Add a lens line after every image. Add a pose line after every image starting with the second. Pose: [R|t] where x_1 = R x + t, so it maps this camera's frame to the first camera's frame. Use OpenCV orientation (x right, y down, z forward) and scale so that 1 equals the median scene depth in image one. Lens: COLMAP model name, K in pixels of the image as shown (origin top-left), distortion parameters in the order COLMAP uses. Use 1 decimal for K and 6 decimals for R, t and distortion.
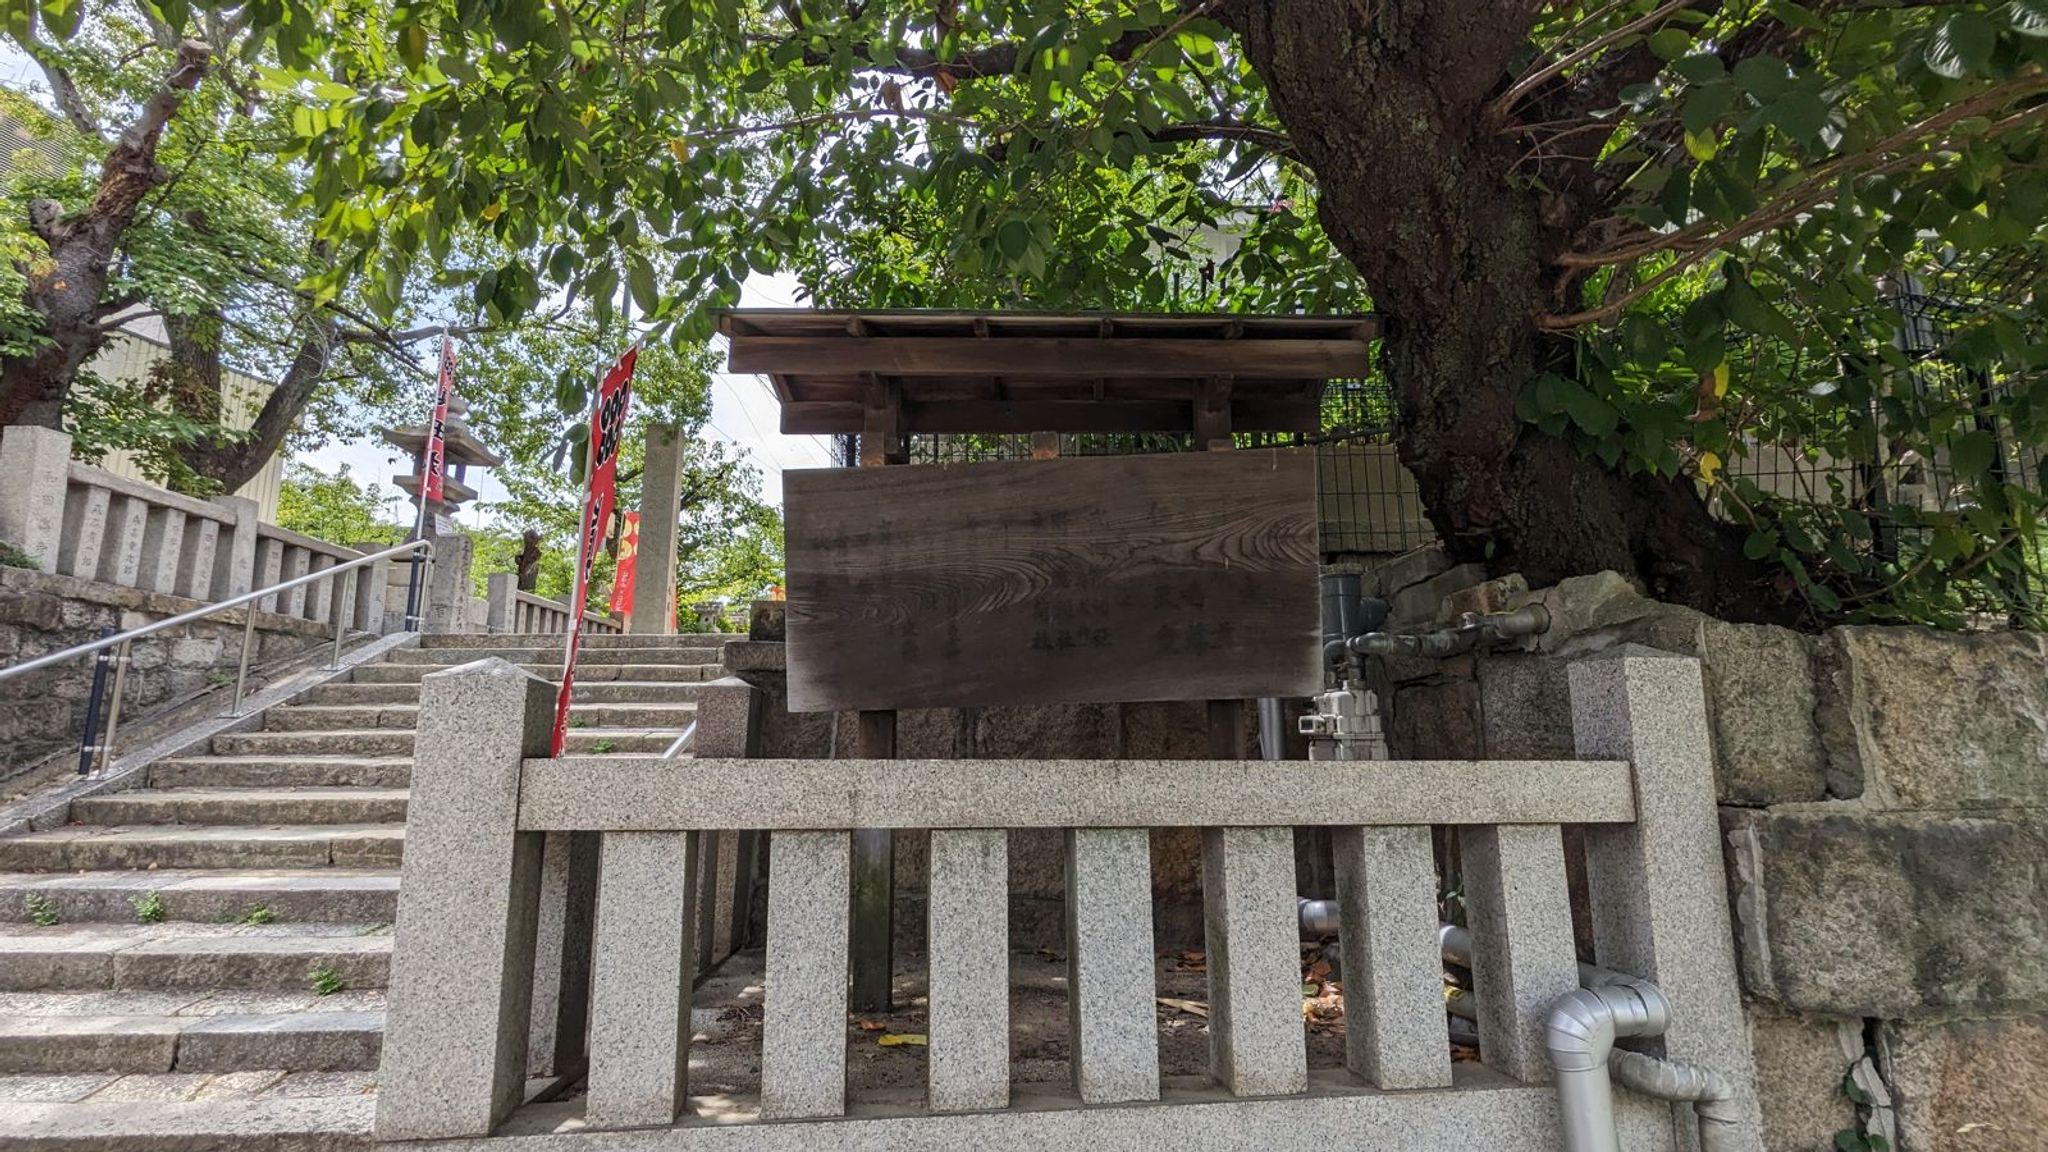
lens RADIAL K [[978.9, 0, 1024.0], [0, 978.9, 576.0], [0, 0, 1]] dist [-0.005230, -0.000821]
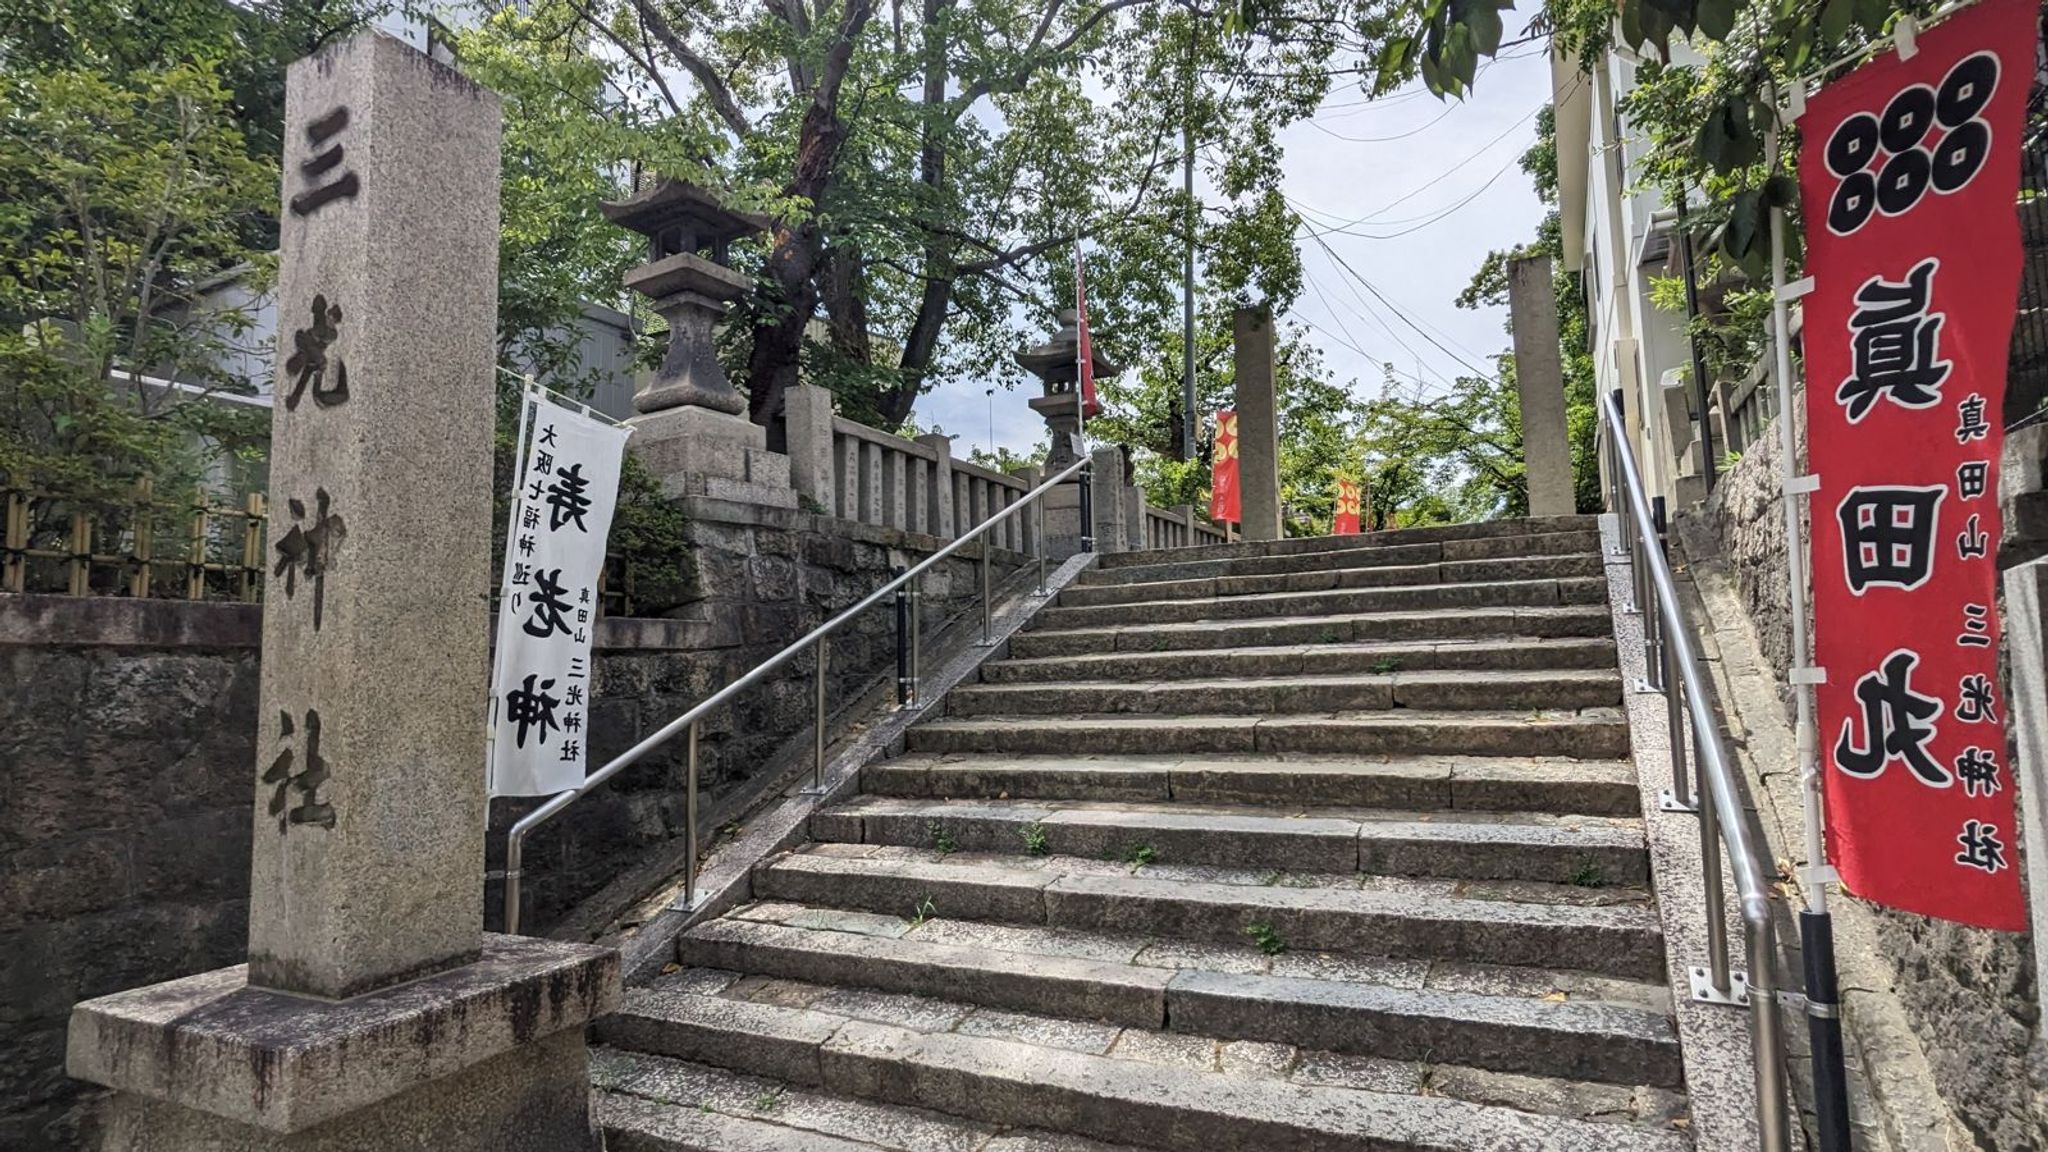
lens RADIAL K [[1050.3, 0, 1024.0], [0, 1050.3, 576.0], [0, 0, 1]] dist [-0.003483, 0.005016]
pose [[0.882907, -0.065325, -0.464981, -0.310211], [0.109426, 0.991634, 0.068464, 0.002574], [0.456619, -0.111328, 0.882669, 0.070311]]
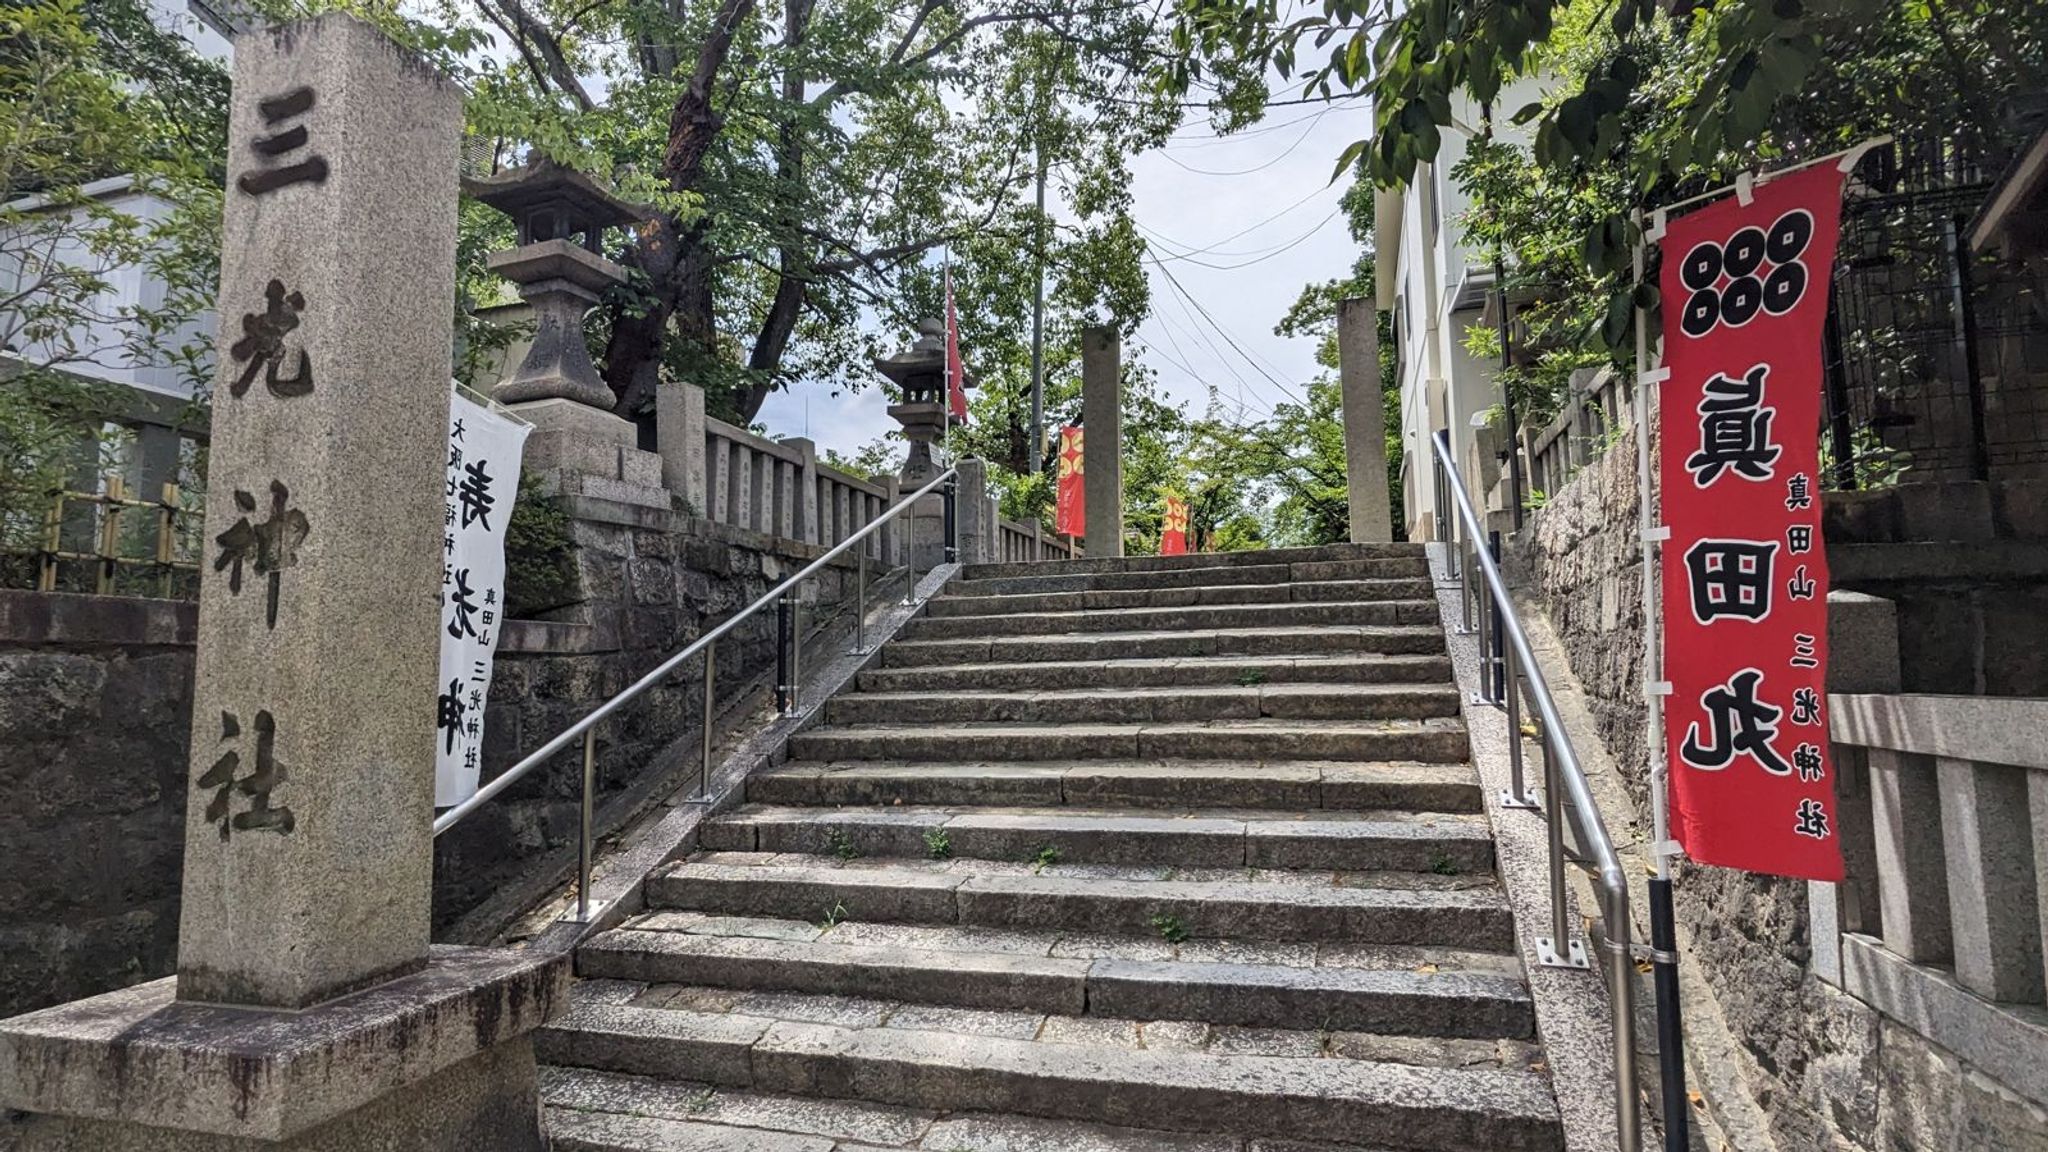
lens RADIAL K [[1075.1, 0, 1026.7], [0, 1075.1, 579.1], [0, 0, 1]] dist [-0.000270, 0.000184]
pose [[0.951691, -0.043339, -0.303984, -0.357628], [0.070465, 0.994394, 0.078837, -0.010495], [0.298863, -0.096449, 0.949410, -0.002996]]
